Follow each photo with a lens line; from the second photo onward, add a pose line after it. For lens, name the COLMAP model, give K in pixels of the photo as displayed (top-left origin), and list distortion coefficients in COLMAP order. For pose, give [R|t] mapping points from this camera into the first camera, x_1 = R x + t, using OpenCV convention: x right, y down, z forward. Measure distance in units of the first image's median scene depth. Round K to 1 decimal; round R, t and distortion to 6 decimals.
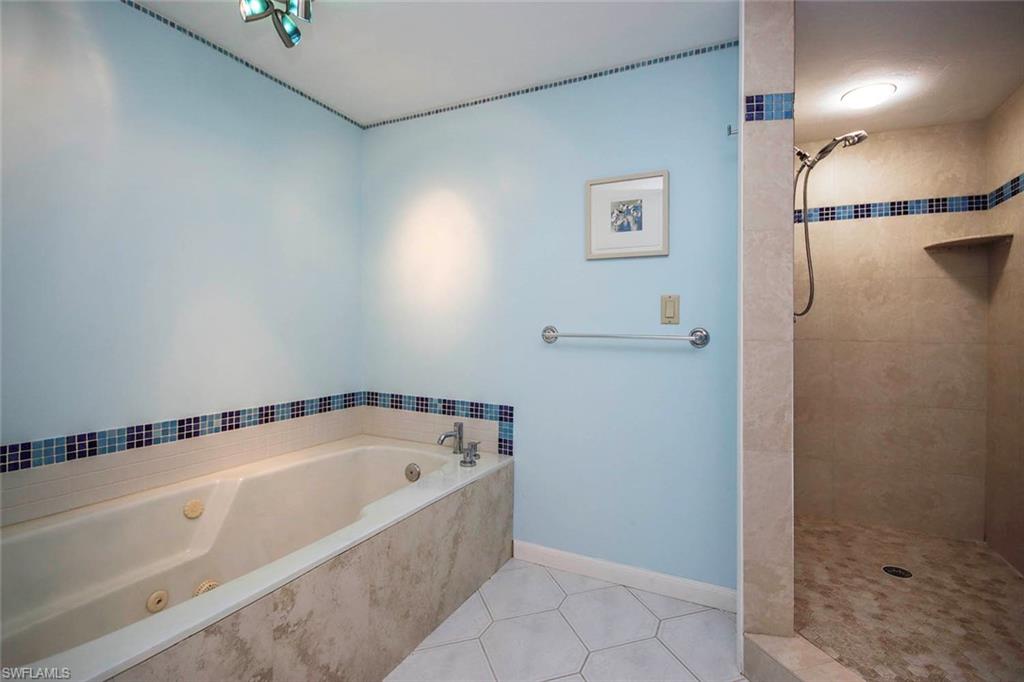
lens RADIAL K [[477.3, 0, 511.1], [0, 477.3, 322.4], [0, 0, 1]] dist [-0.020128, 0.000008]
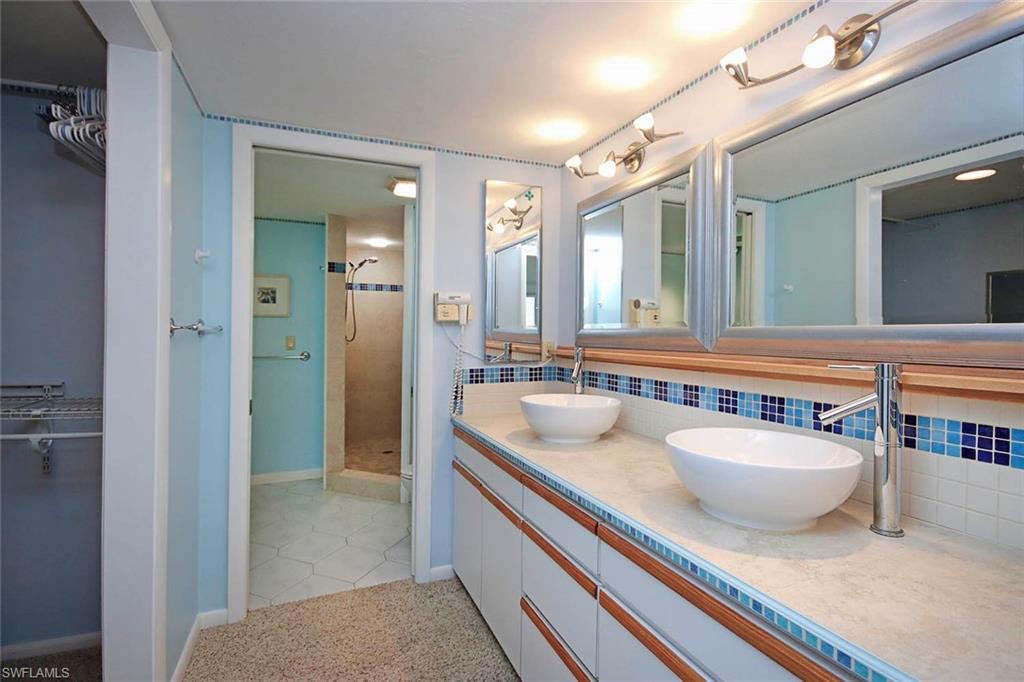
lens RADIAL K [[477.3, 0, 511.1], [0, 477.3, 322.4], [0, 0, 1]] dist [-0.020128, 0.000008]
pose [[0.655788, 0.000679, 0.754945, -0.574932], [-0.007678, 0.999954, 0.005770, -0.135276], [-0.754906, -0.009580, 0.655763, -1.034168]]
